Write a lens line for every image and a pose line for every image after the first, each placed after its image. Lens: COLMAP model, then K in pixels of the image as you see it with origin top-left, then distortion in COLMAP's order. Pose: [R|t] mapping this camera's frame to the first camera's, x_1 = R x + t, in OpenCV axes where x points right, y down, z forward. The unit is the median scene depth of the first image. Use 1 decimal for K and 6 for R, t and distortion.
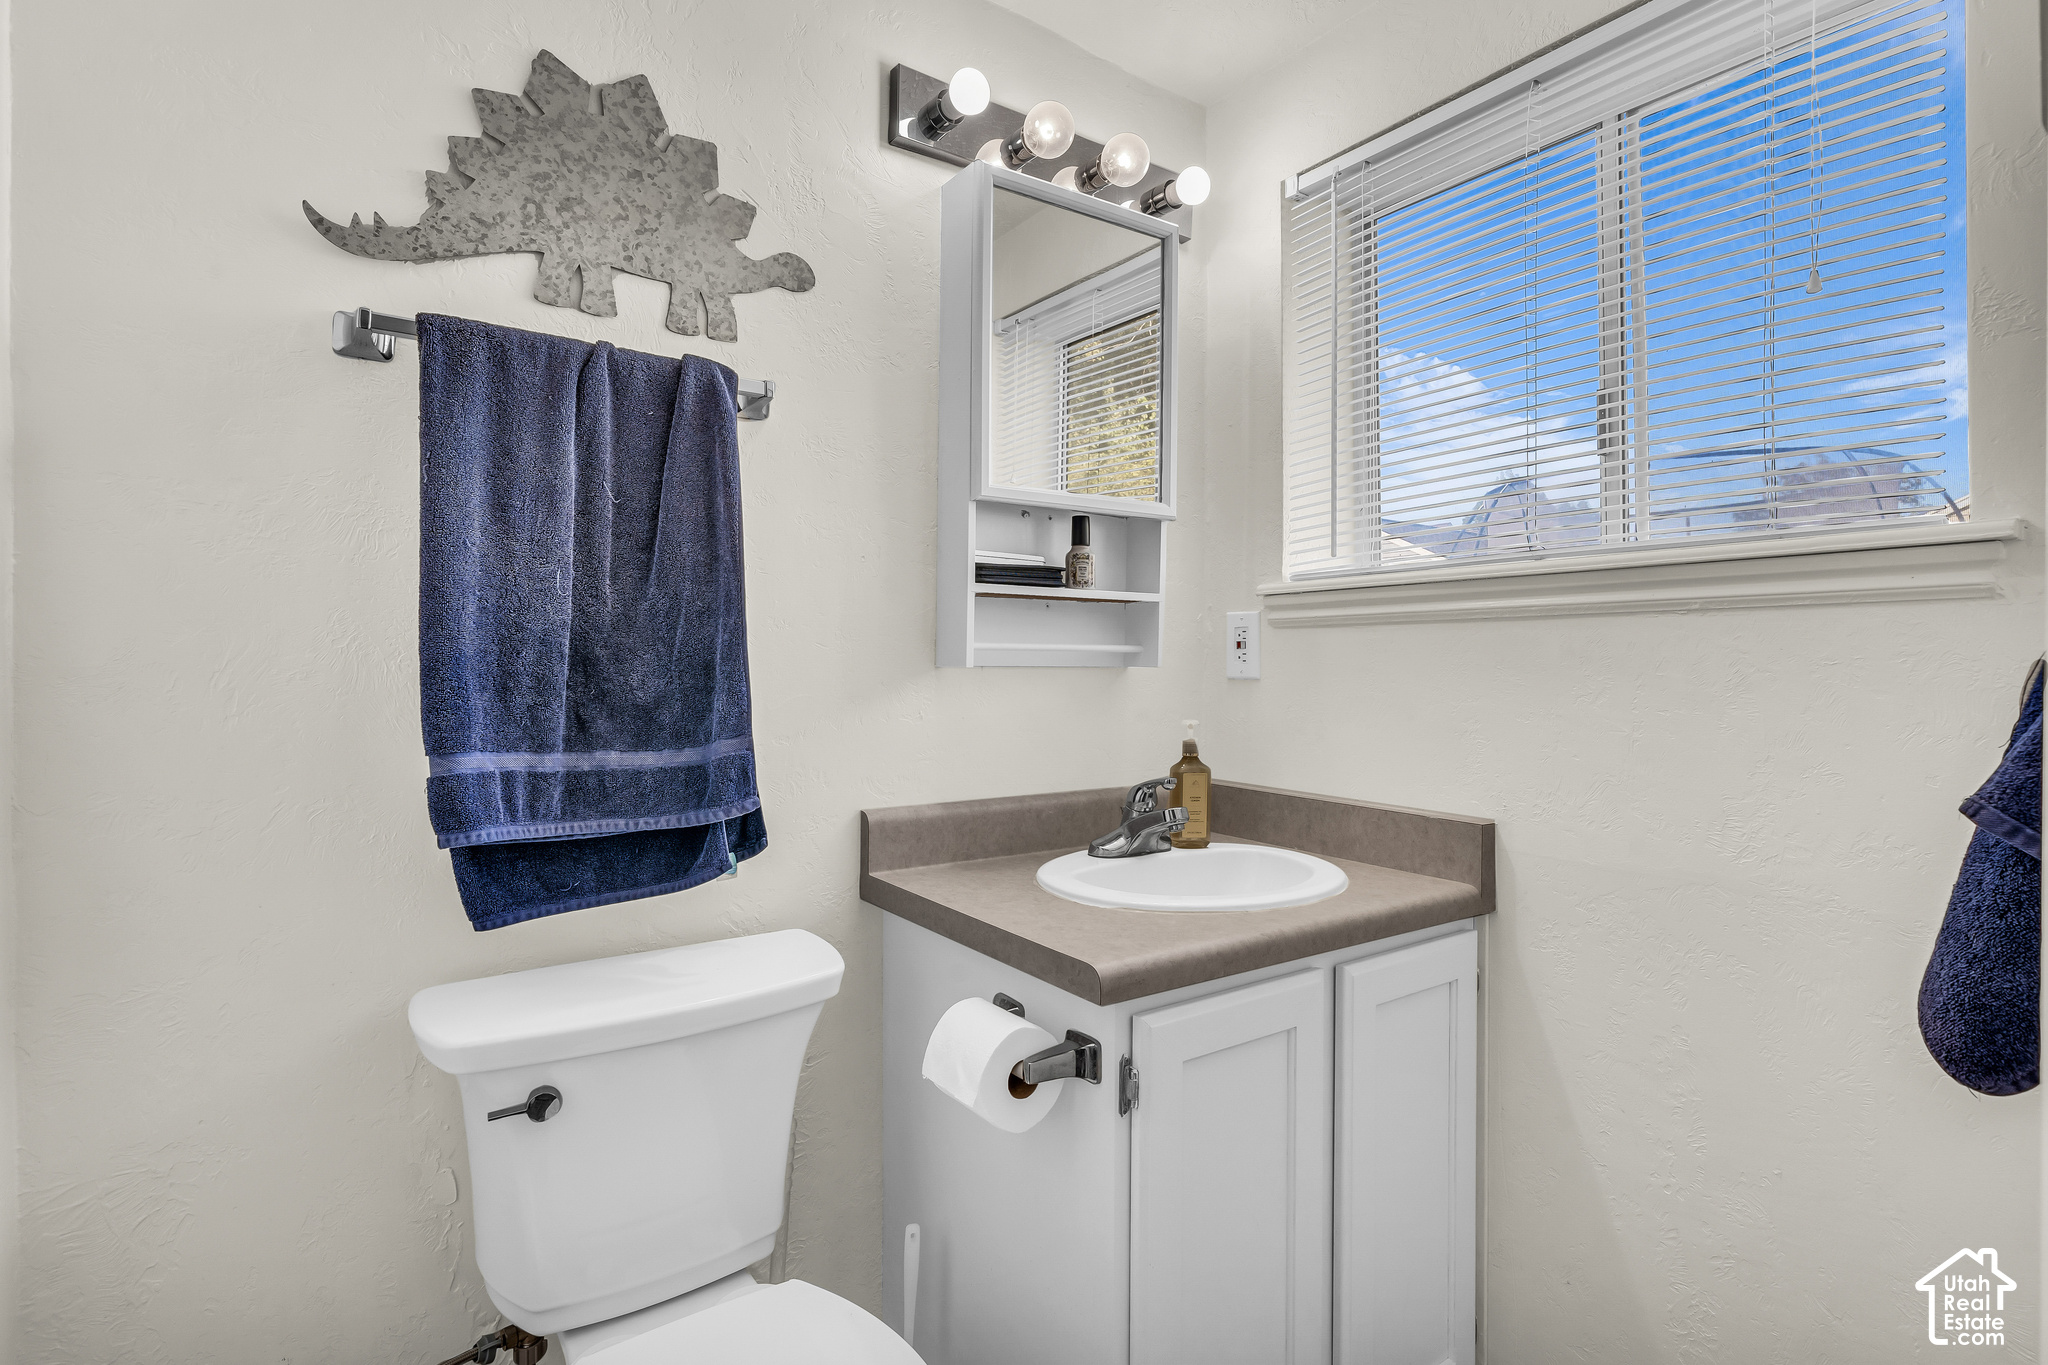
lens RADIAL K [[998.0, 0, 1025.5], [0, 998.0, 671.2], [0, 0, 1]] dist [0.004662, 0.000401]
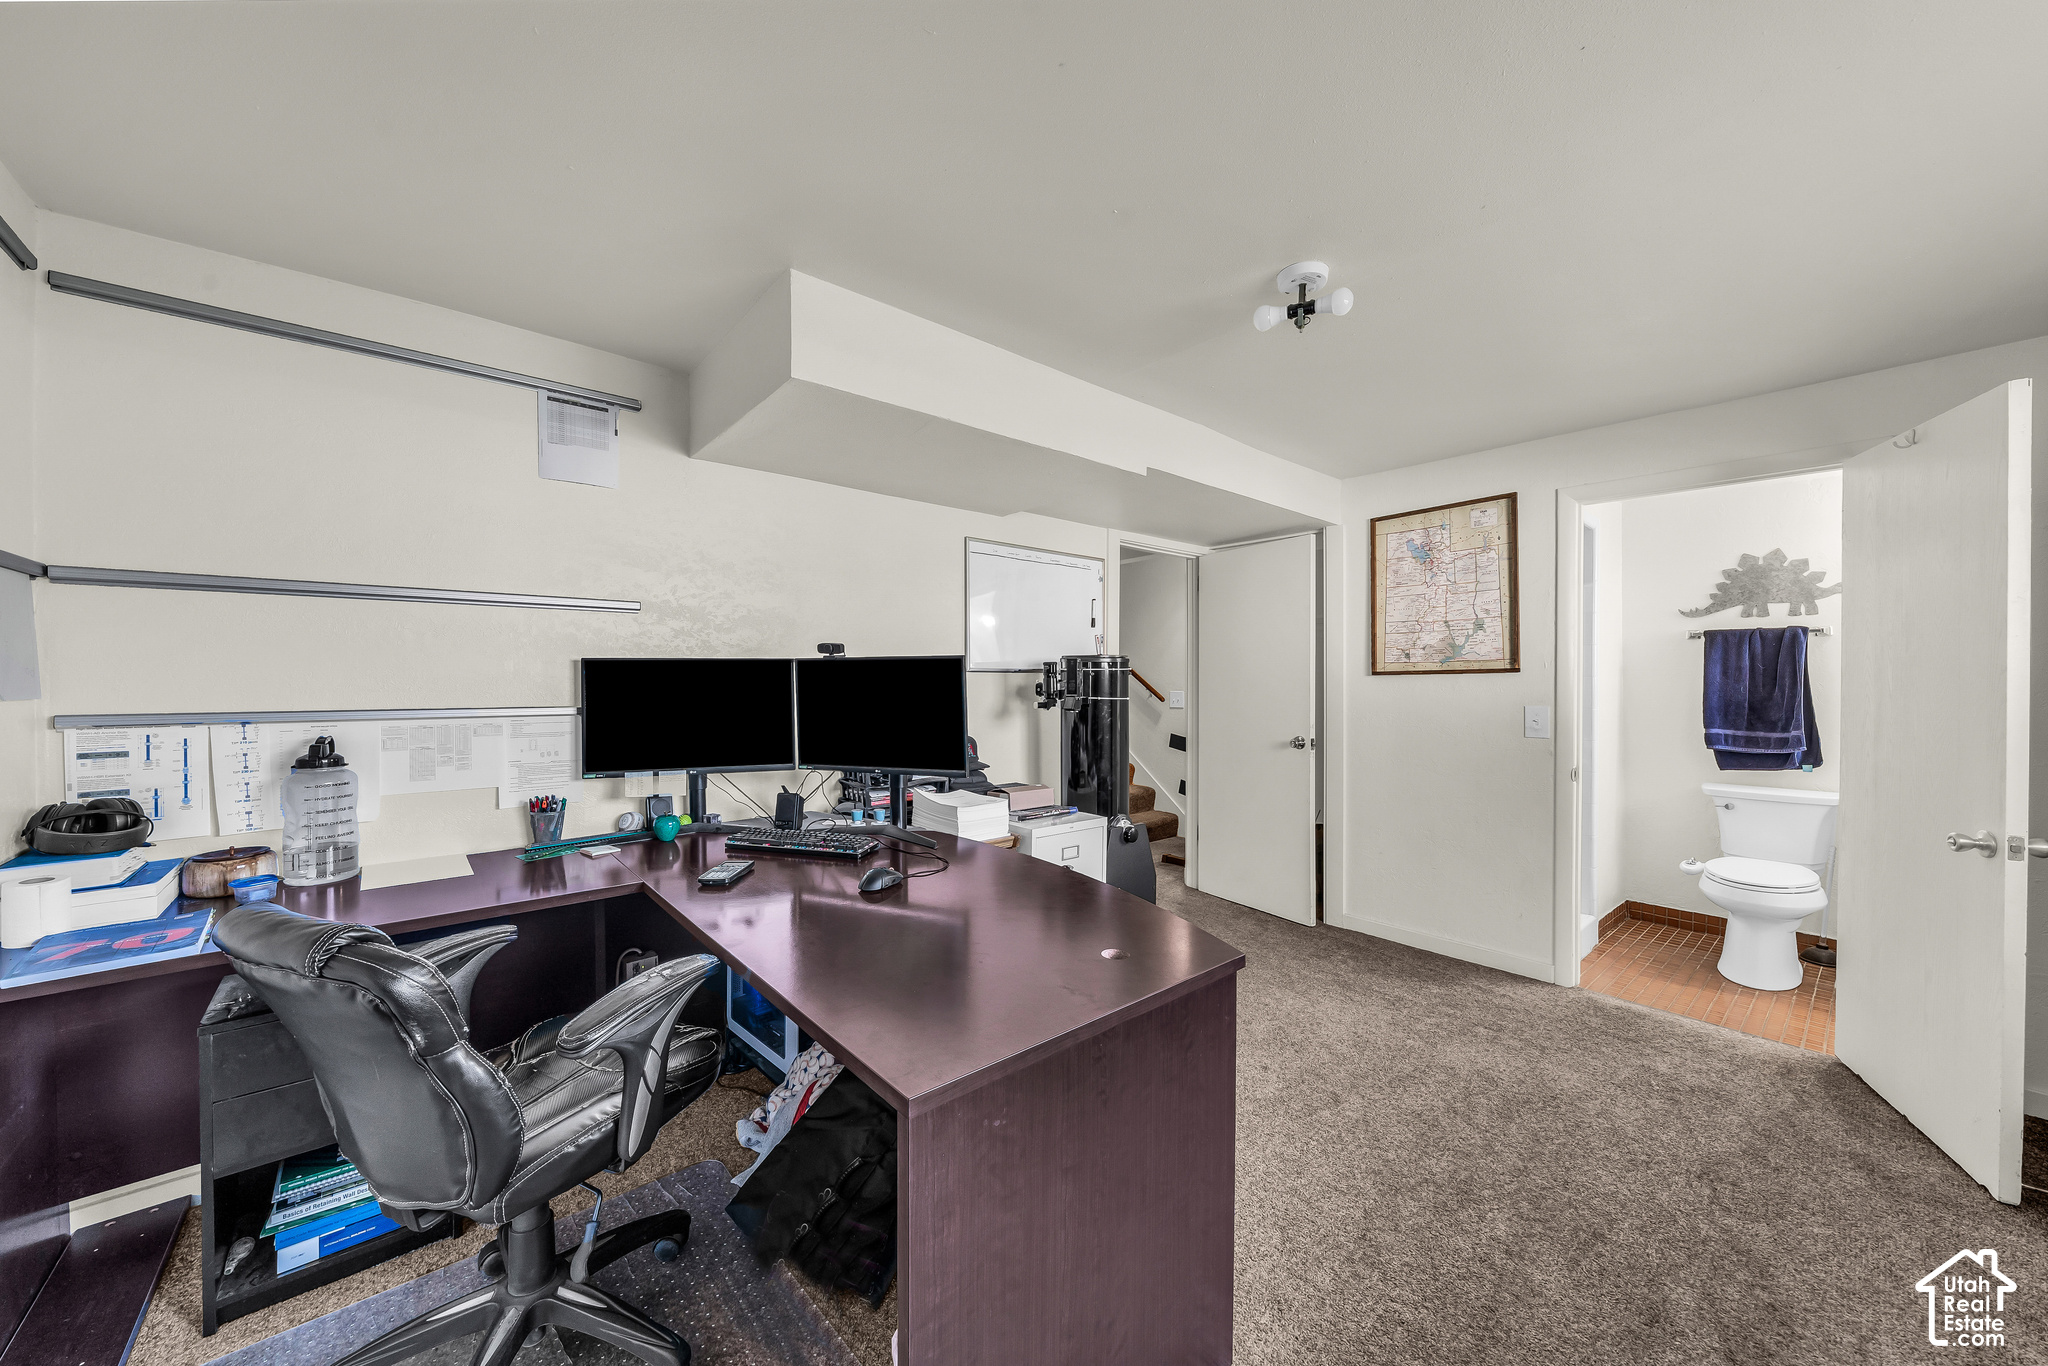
lens RADIAL K [[728.0, 0, 1021.9], [0, 728.0, 680.1], [0, 0, 1]] dist [-0.001837, -0.000116]
pose [[0.076353, -0.002873, -0.997077, 2.291454], [0.008941, 0.999958, -0.002197, -0.147714], [0.997041, -0.008747, 0.076376, -2.192733]]
